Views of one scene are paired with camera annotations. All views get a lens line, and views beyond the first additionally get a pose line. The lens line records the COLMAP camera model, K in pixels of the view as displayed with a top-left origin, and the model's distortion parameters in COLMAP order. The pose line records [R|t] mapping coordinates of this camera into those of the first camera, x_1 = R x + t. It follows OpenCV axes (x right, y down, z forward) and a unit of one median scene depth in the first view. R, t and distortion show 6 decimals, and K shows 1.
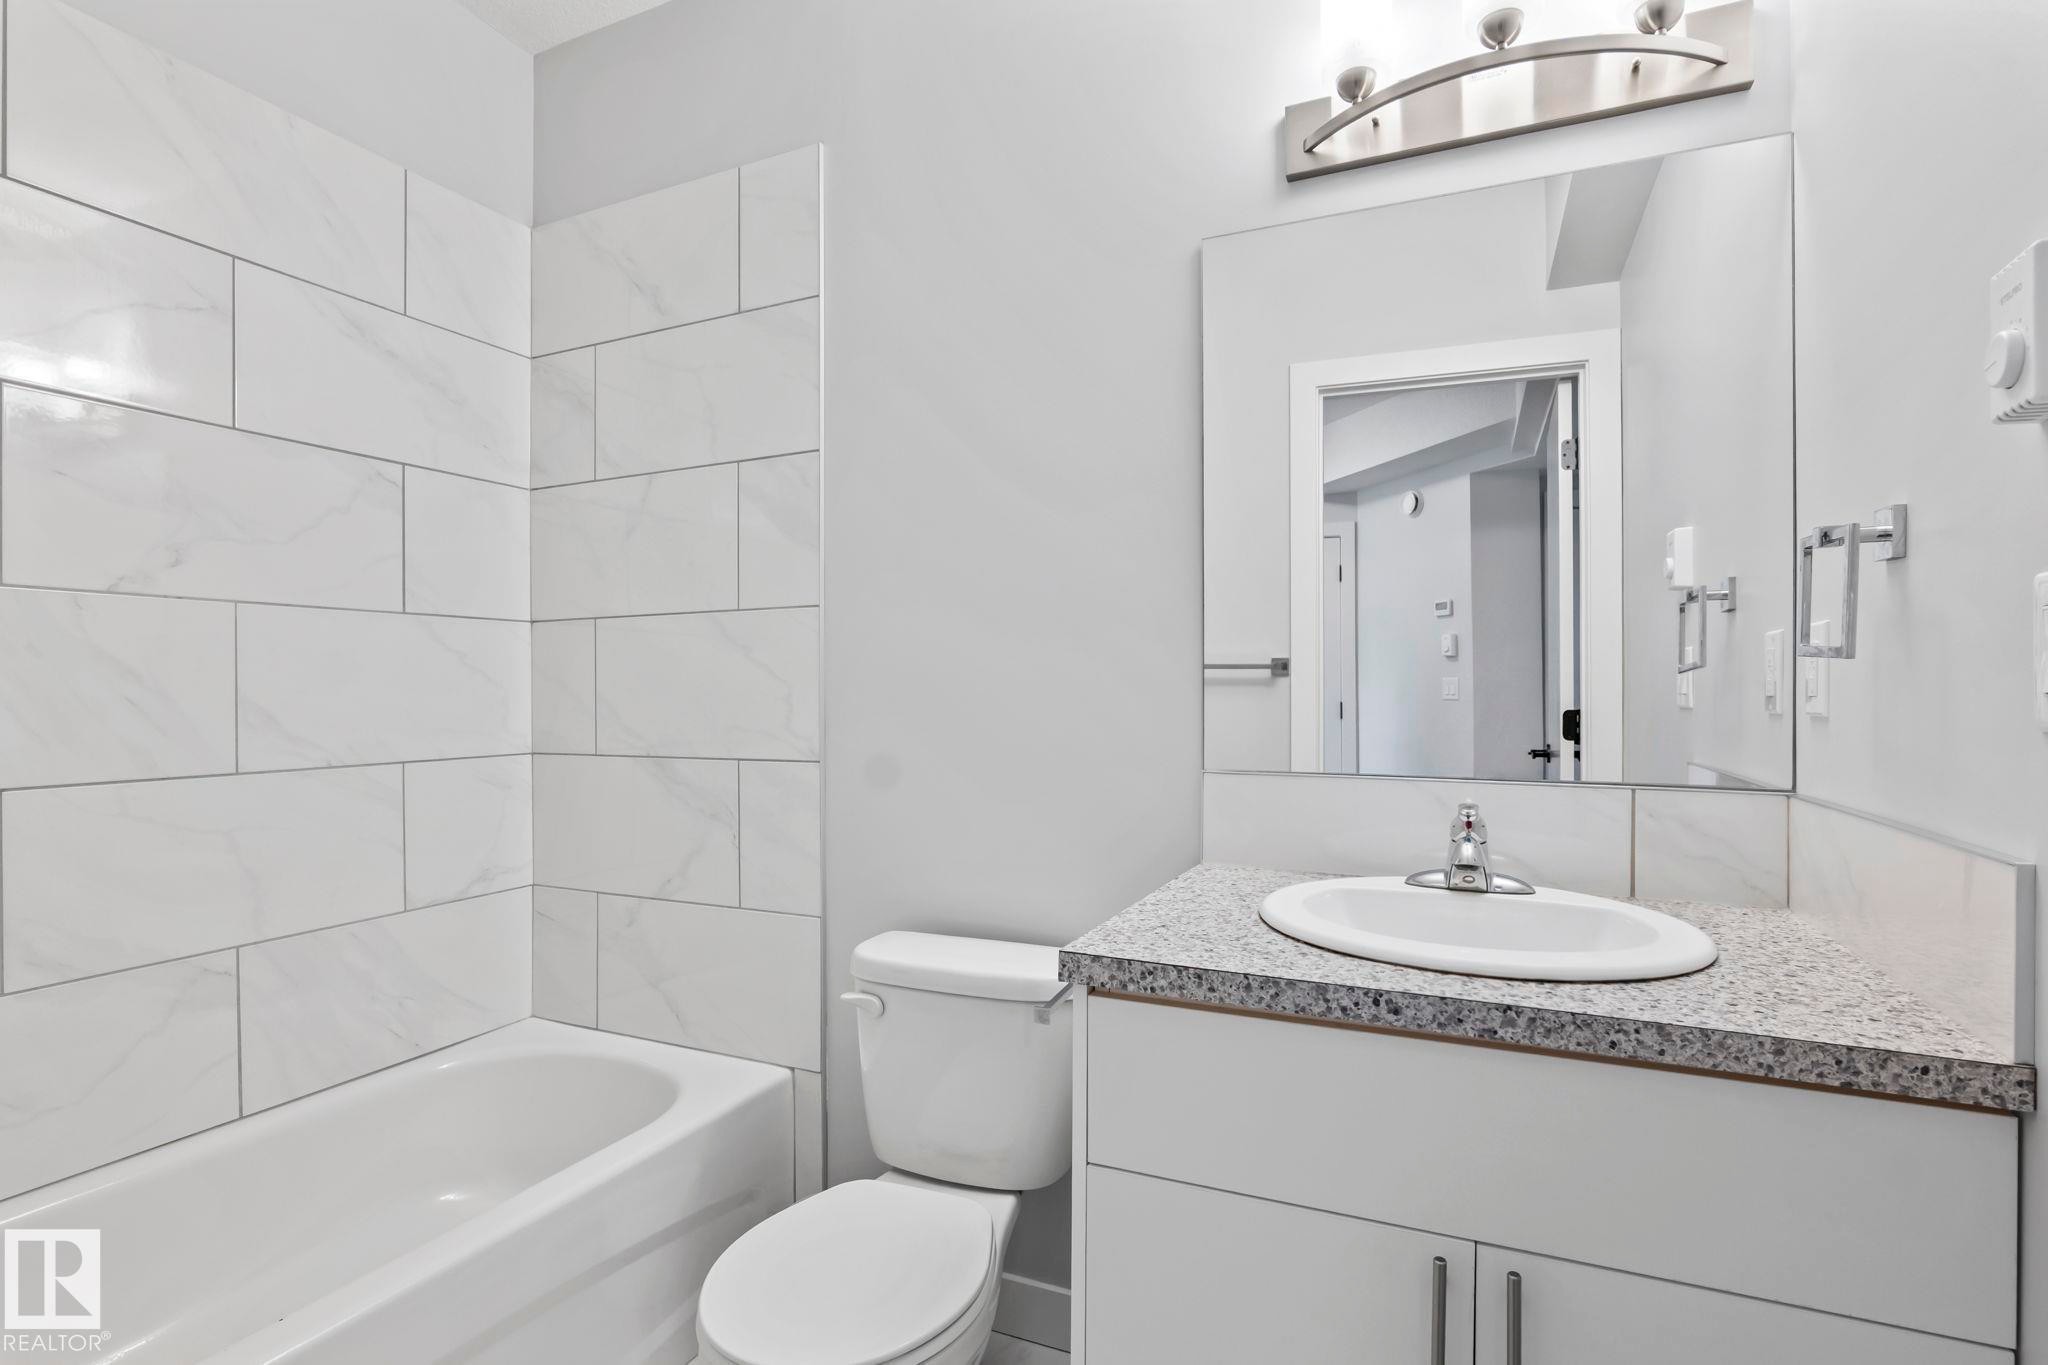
lens RADIAL K [[959.9, 0, 1032.5], [0, 959.9, 687.6], [0, 0, 1]] dist [-0.001246, 0.003616]
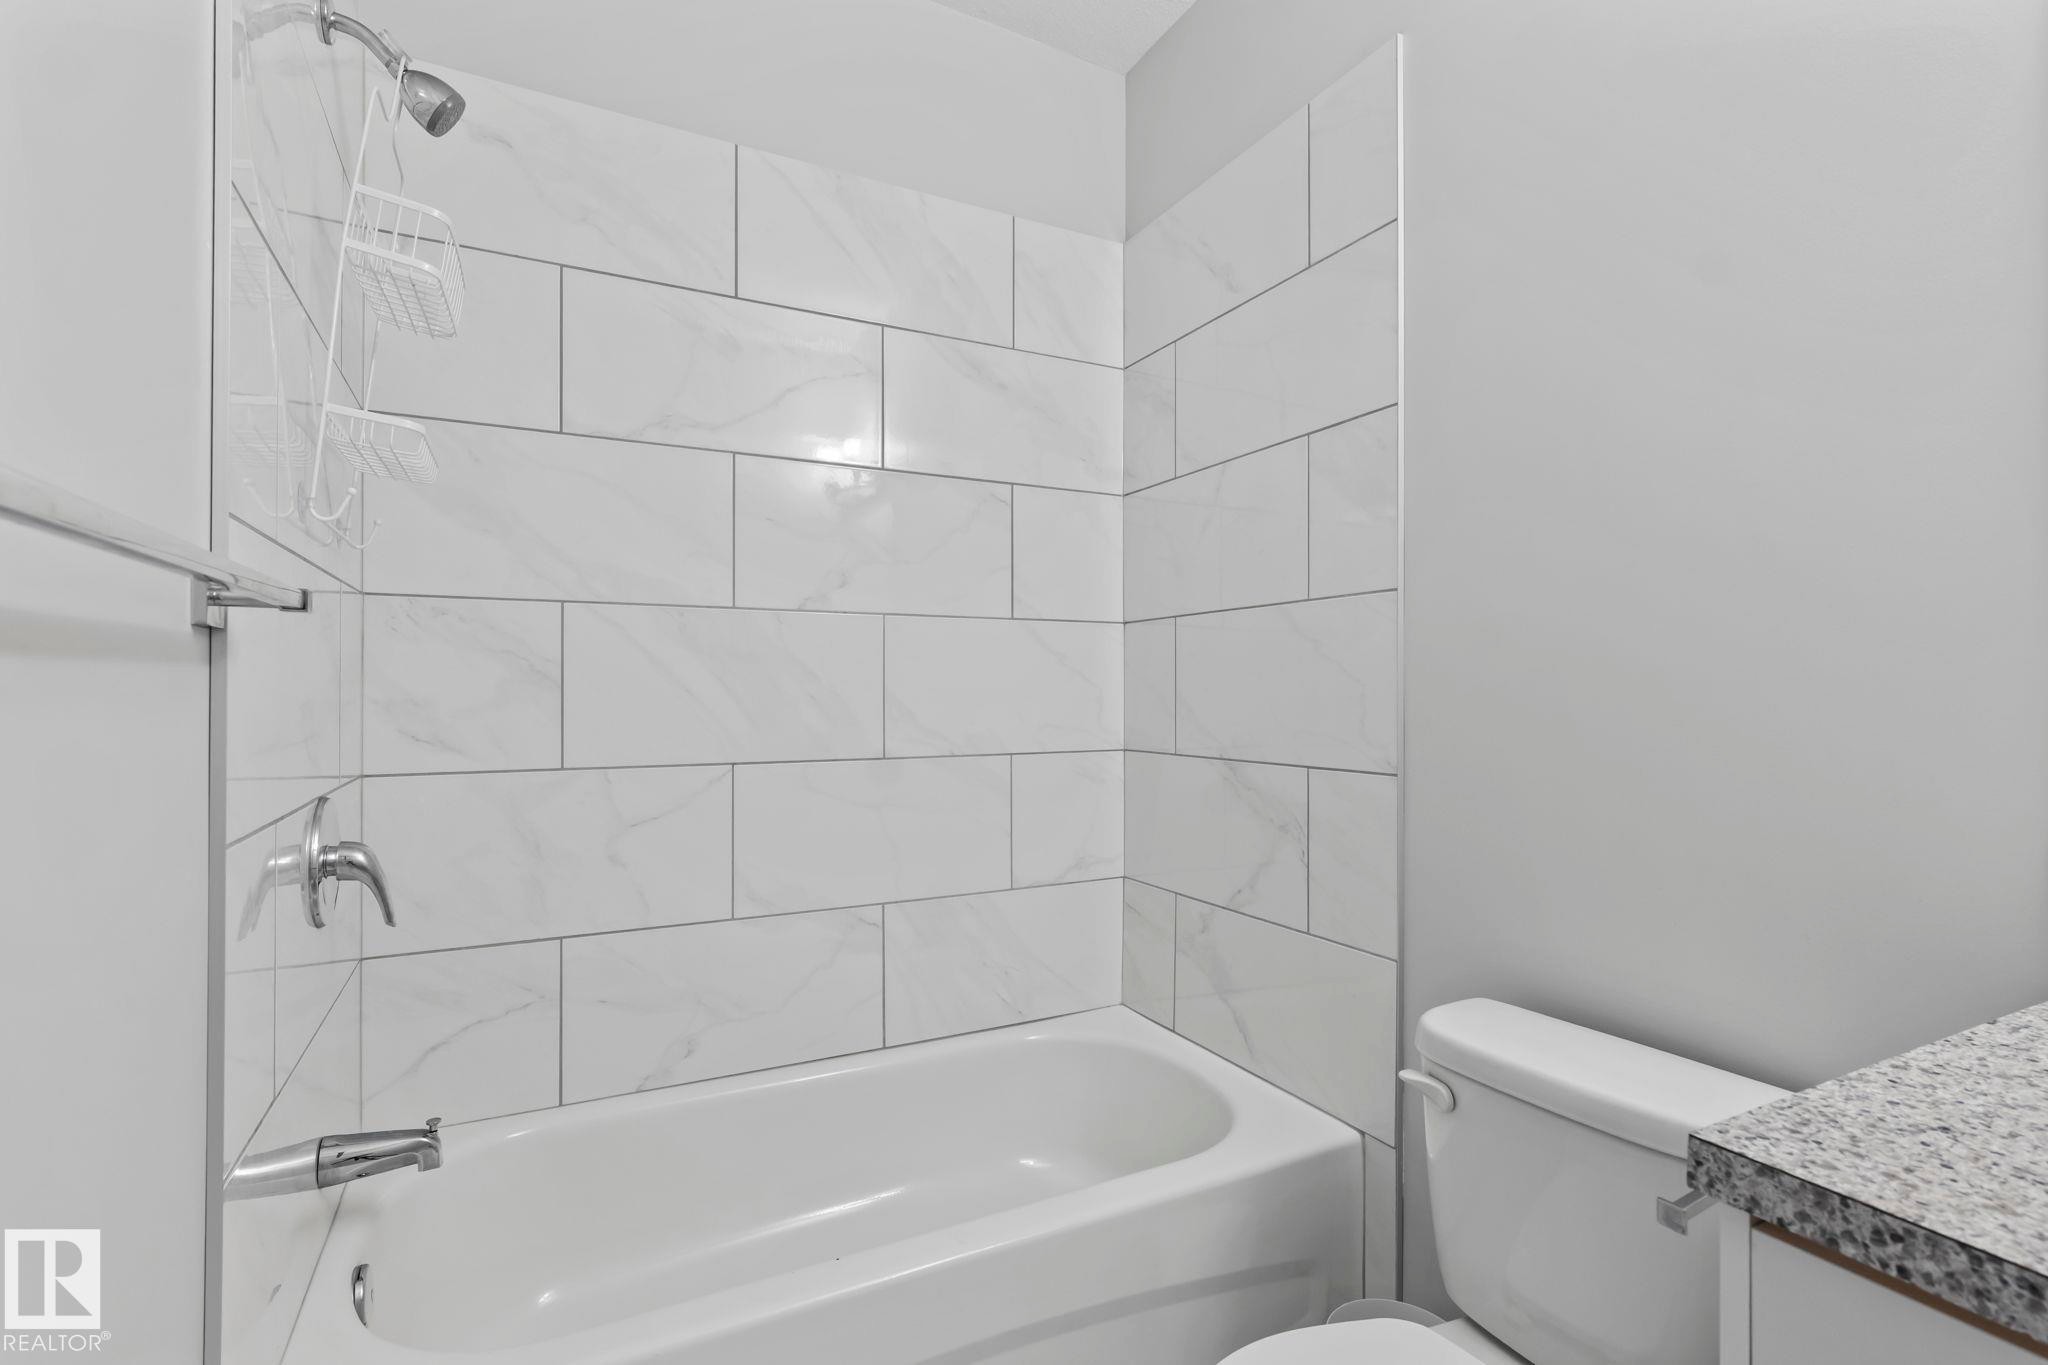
lens RADIAL K [[959.9, 0, 1021.1], [0, 959.9, 689.6], [0, 0, 1]] dist [-0.001246, 0.003616]
pose [[0.791817, 0.003203, -0.610750, 0.029669], [-0.002544, 0.999995, 0.001946, 0.001720], [0.610754, 0.000013, 0.791821, 0.138095]]
